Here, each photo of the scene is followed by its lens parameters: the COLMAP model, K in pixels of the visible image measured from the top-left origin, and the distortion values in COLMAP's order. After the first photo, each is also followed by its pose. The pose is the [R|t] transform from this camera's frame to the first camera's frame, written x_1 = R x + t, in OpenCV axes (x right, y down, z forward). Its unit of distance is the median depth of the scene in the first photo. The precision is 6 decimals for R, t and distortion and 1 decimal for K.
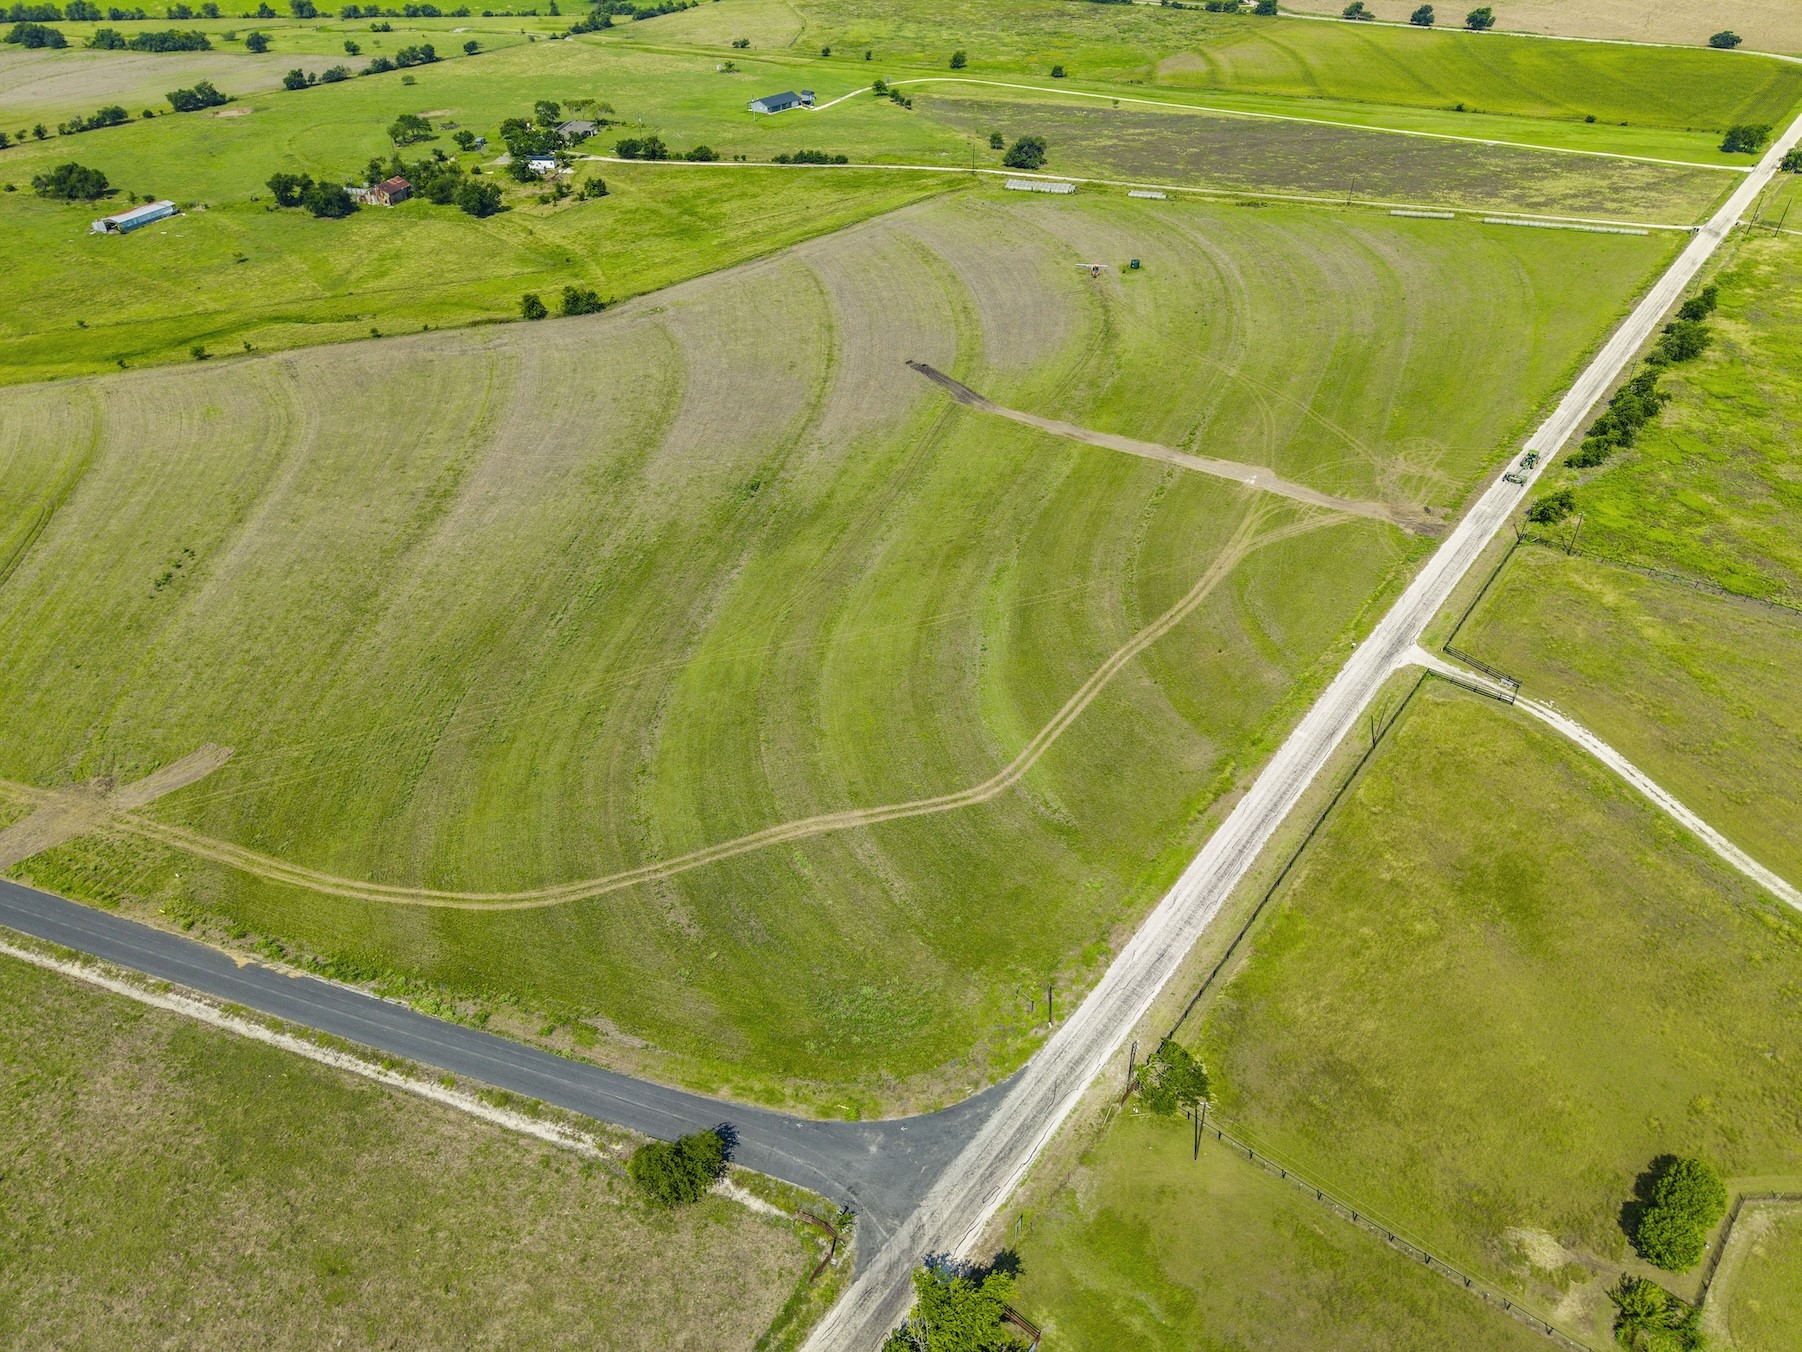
lens RADIAL K [[1205.3, 0, 896.2], [0, 1205.3, 677.5], [0, 0, 1]] dist [0.018339, -0.014896]
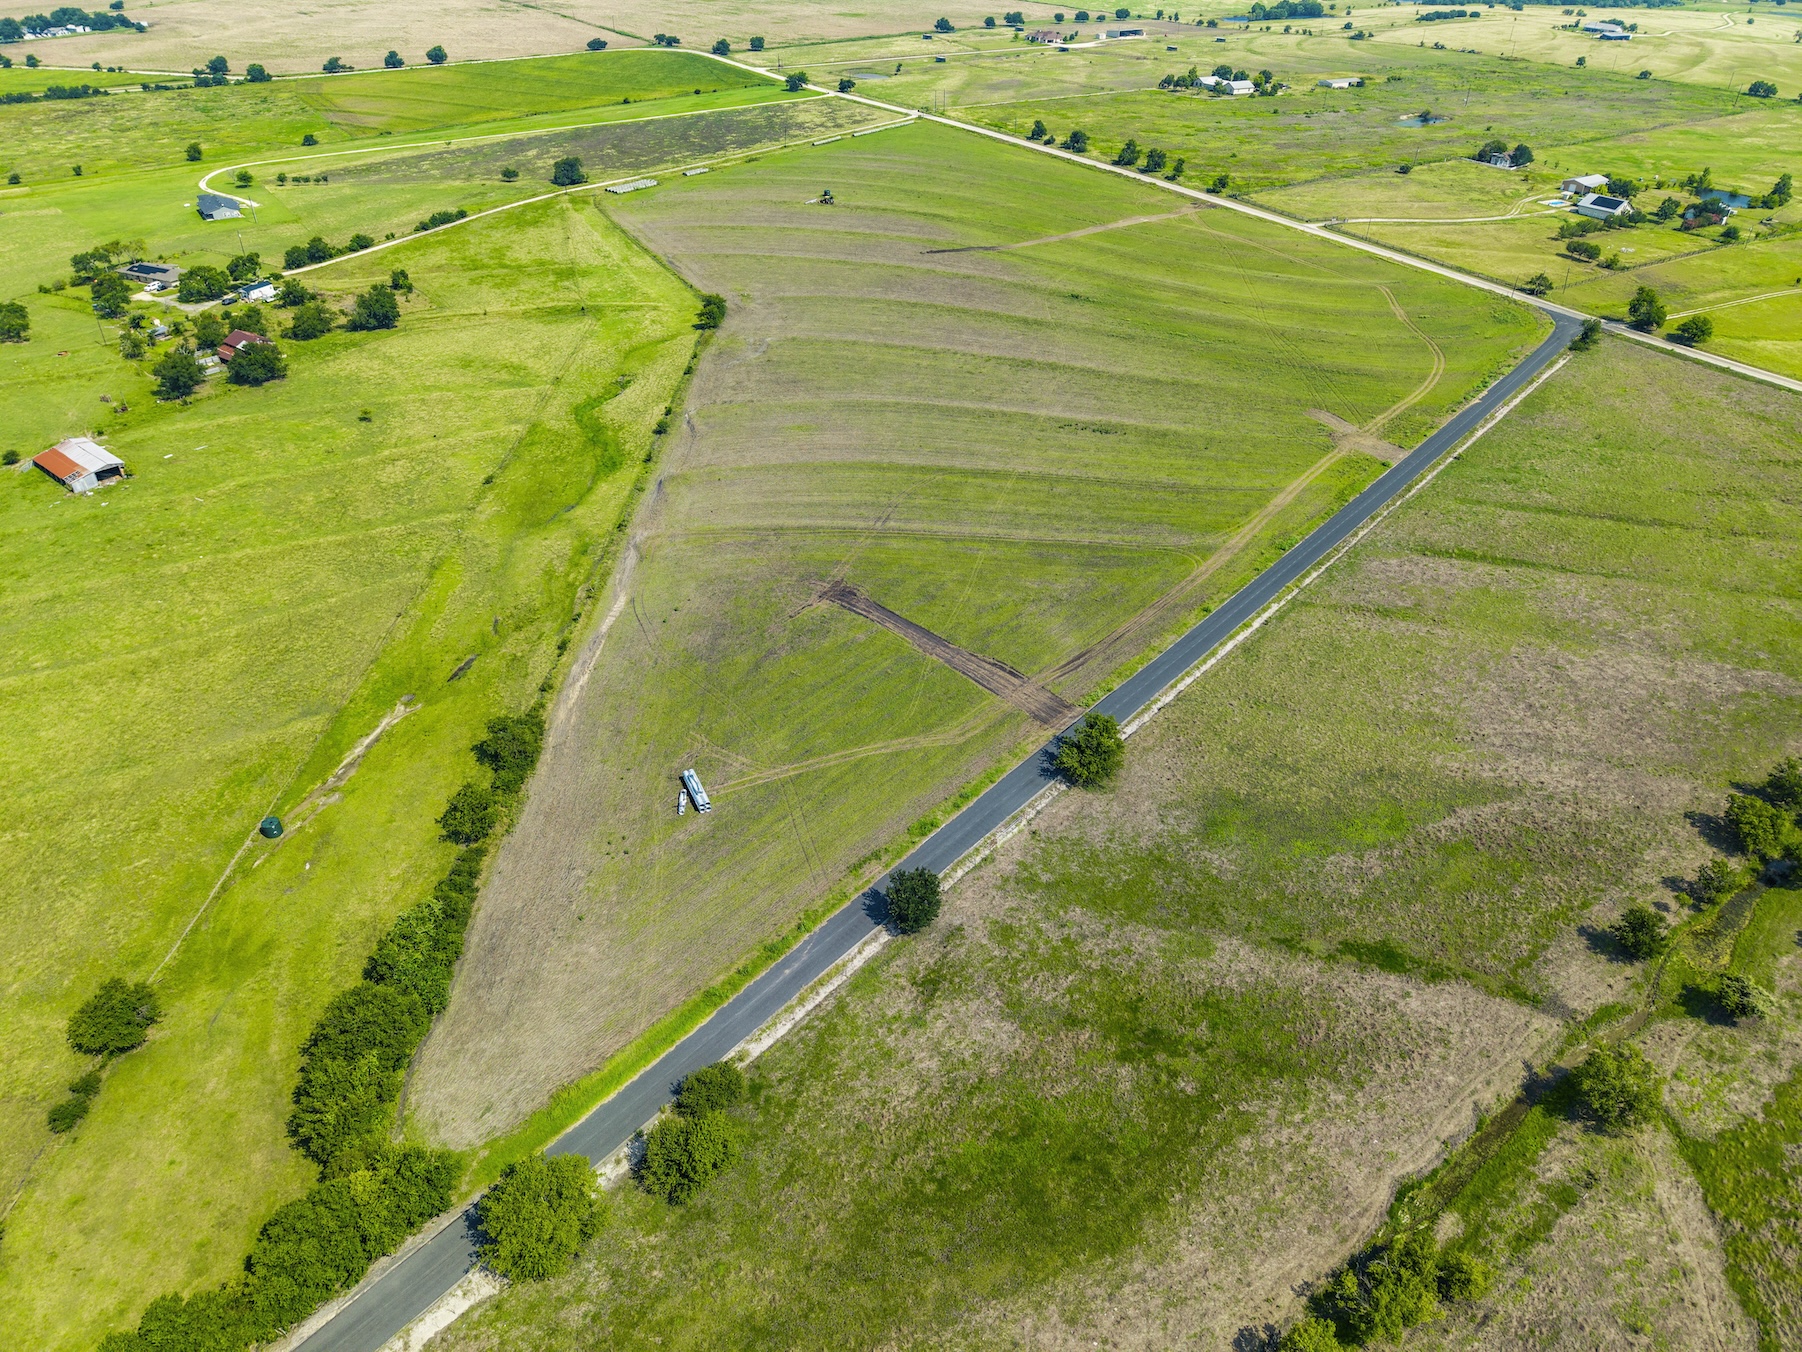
lens RADIAL K [[1205.1, 0, 896.1], [0, 1205.1, 673.8], [0, 0, 1]] dist [0.029350, -0.031779]
pose [[0.362112, -0.519491, 0.773954, -1.611250], [0.555163, 0.787171, 0.268618, -0.308595], [-0.748779, 0.332400, 0.573446, 0.389554]]
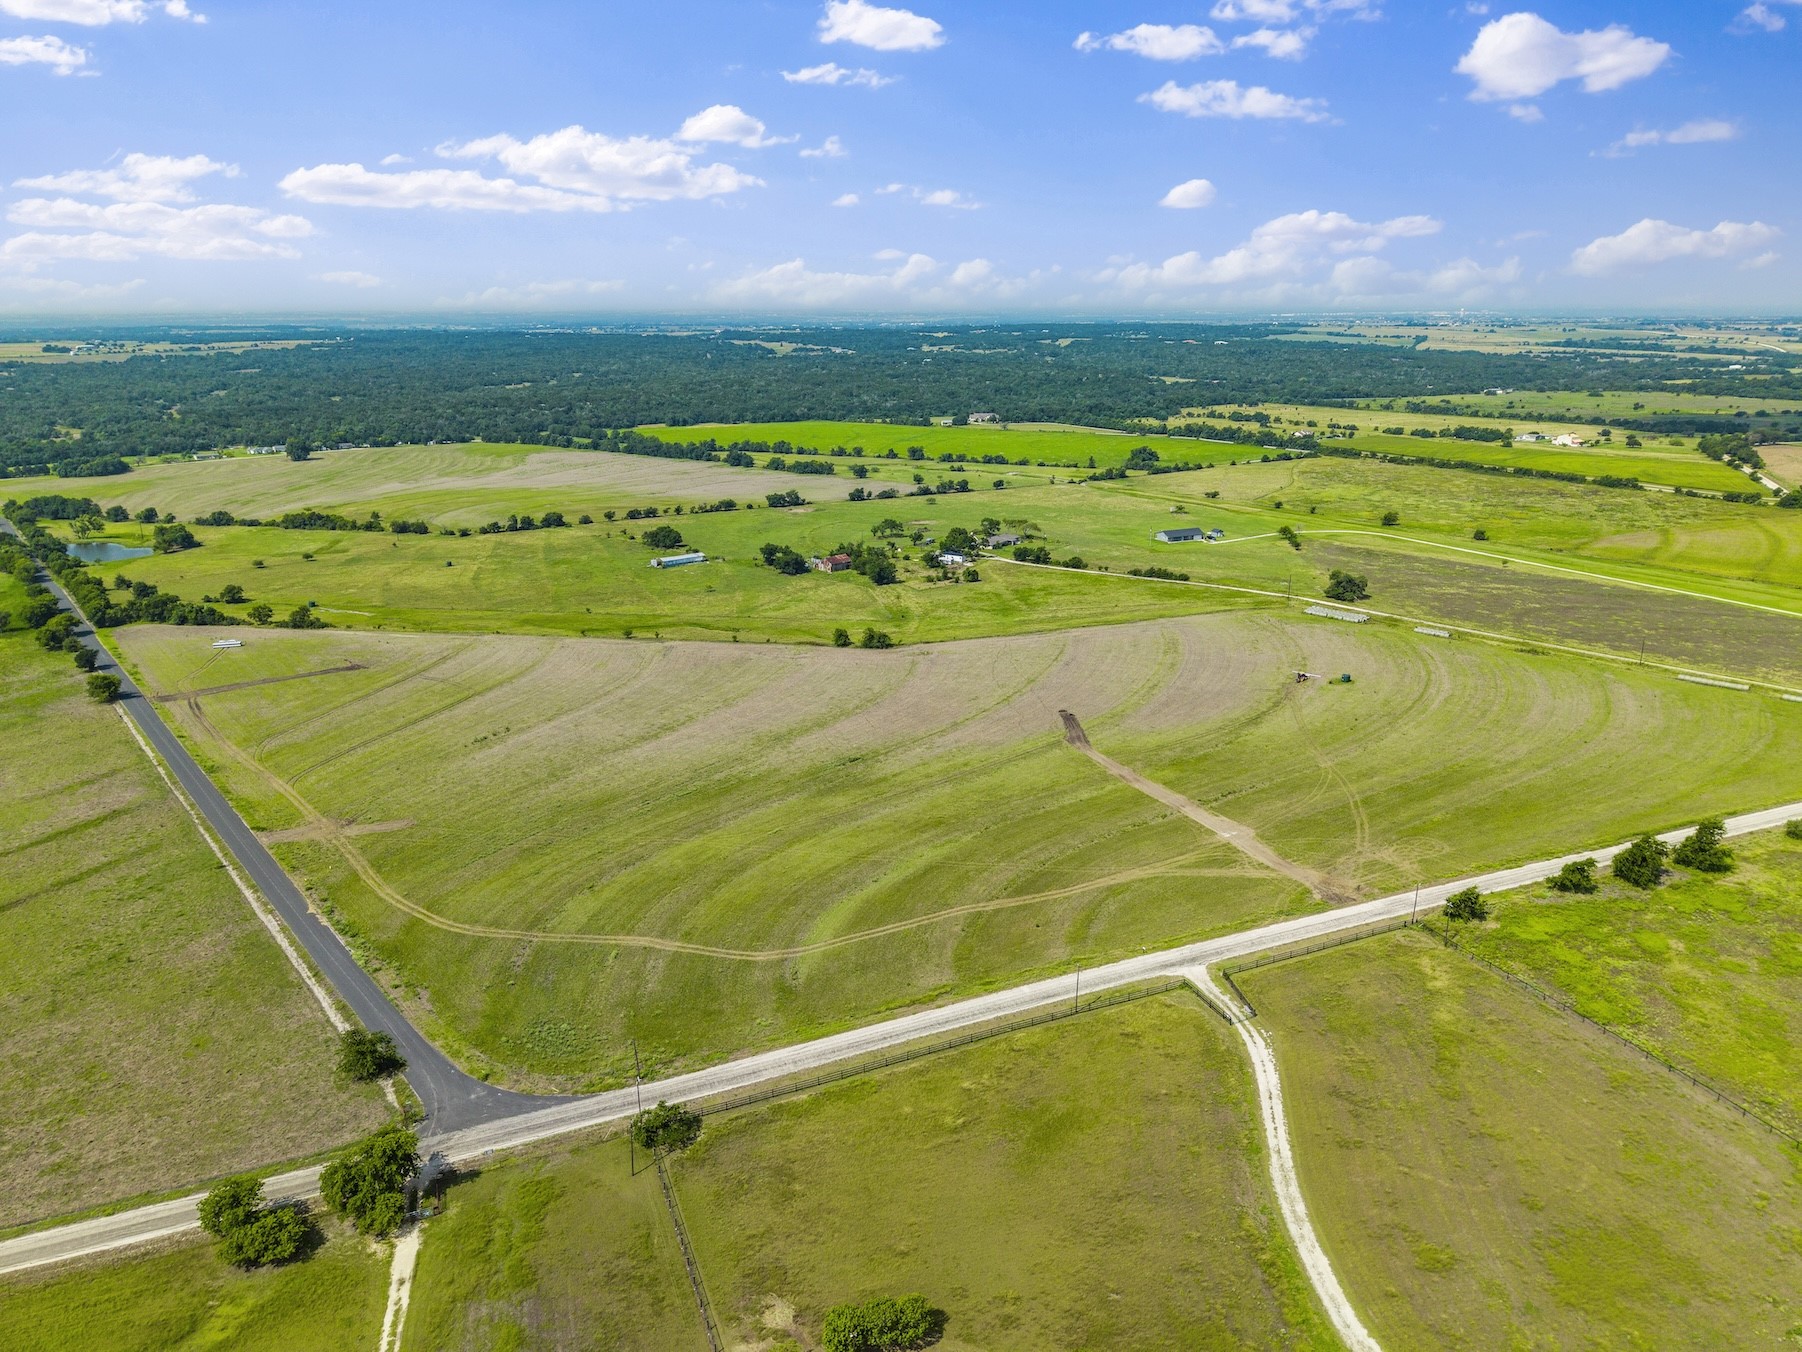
lens RADIAL K [[1199.6, 0, 895.0], [0, 1199.6, 671.3], [0, 0, 1]] dist [0.060922, -0.084646]
pose [[0.859430, 0.139580, -0.491830, 0.510825], [-0.297725, 0.918698, -0.259524, 0.070720], [0.415619, 0.369473, 0.831114, -0.090980]]
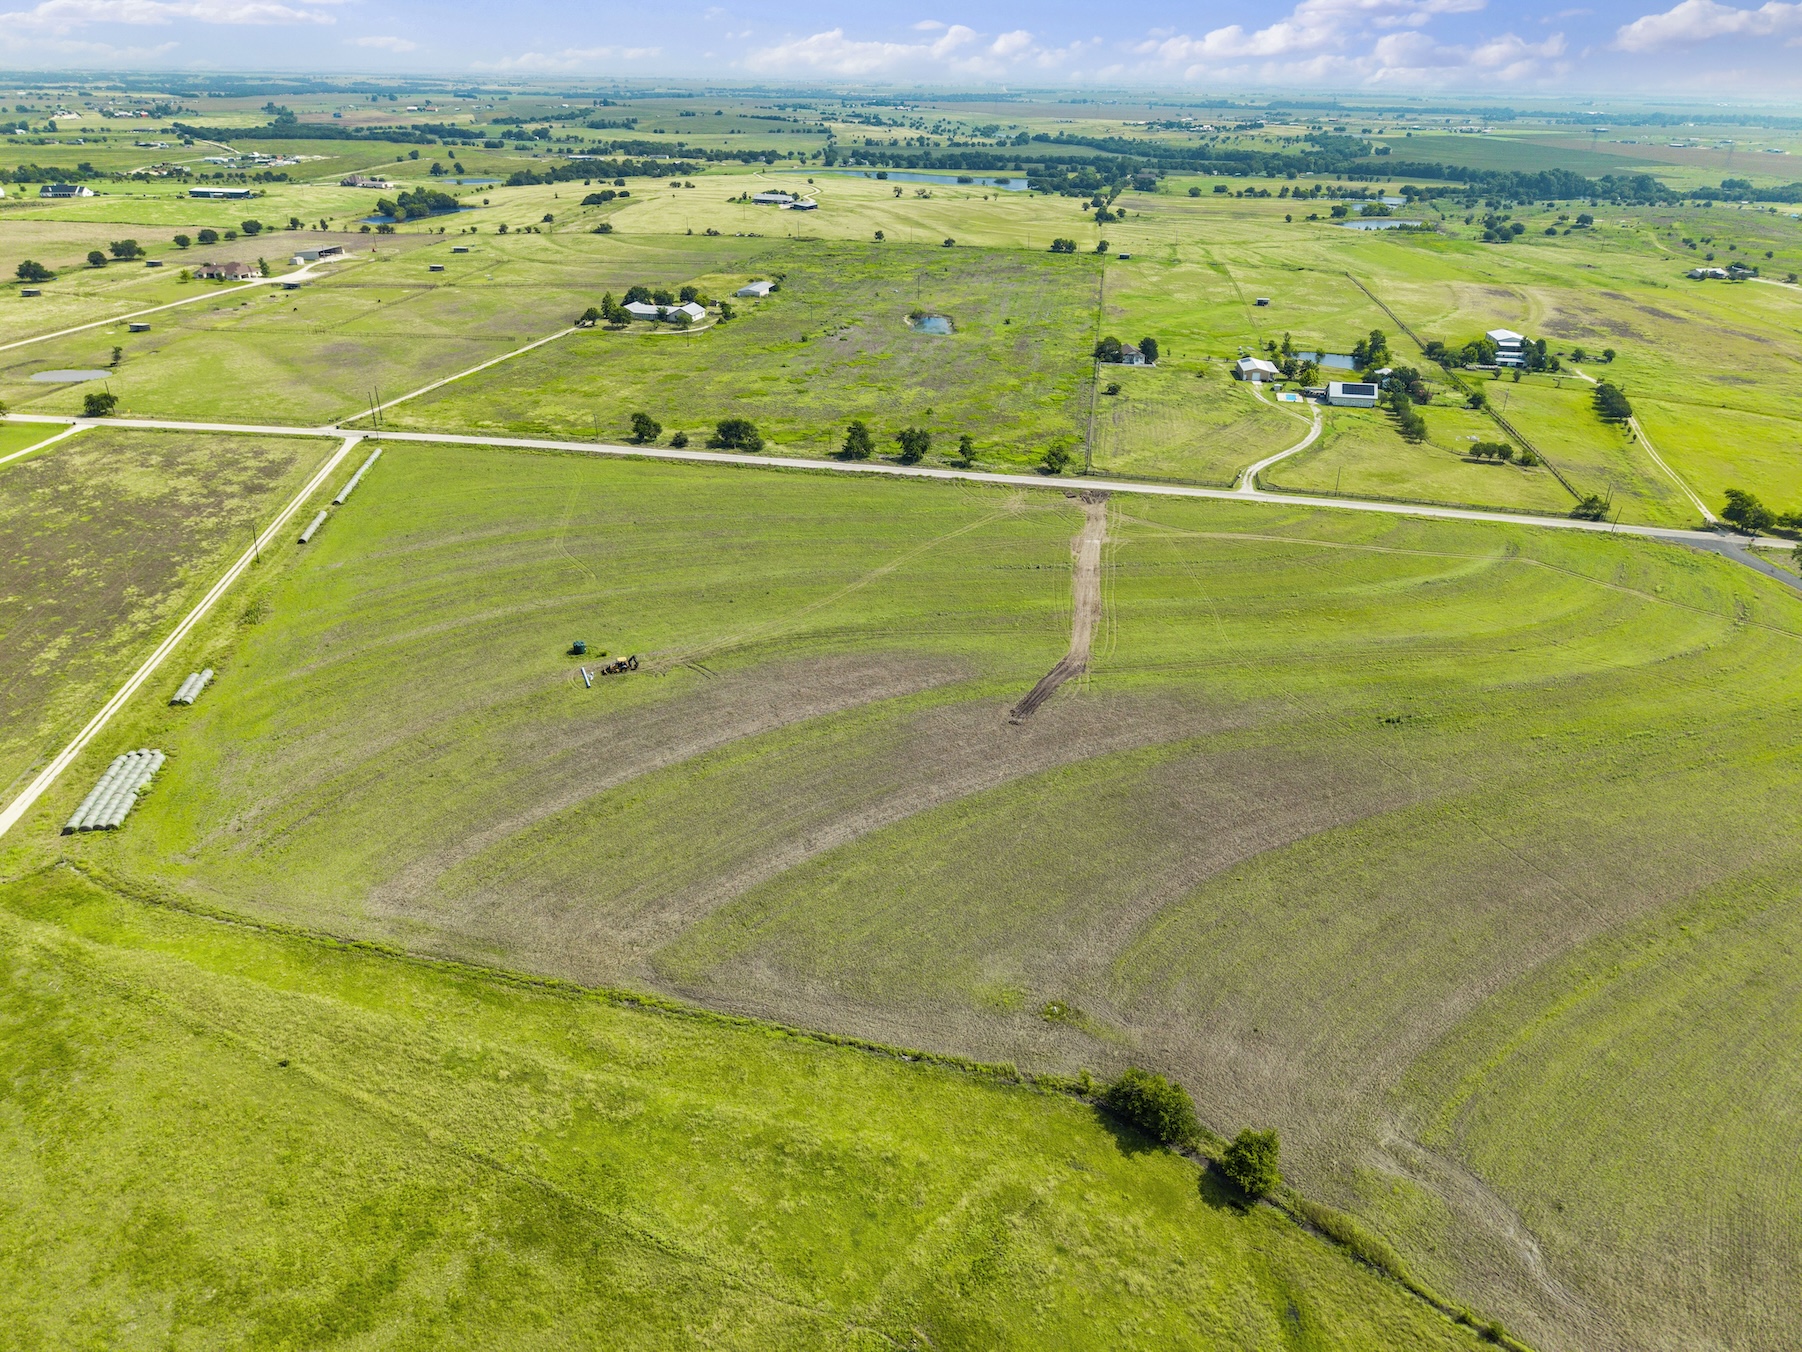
lens RADIAL K [[1205.3, 0, 896.2], [0, 1205.3, 677.5], [0, 0, 1]] dist [0.018339, -0.014896]
pose [[-0.468709, -0.410837, 0.782001, -0.622573], [0.517852, 0.589396, 0.620034, -0.908841], [-0.715641, 0.695576, -0.063502, 1.229666]]
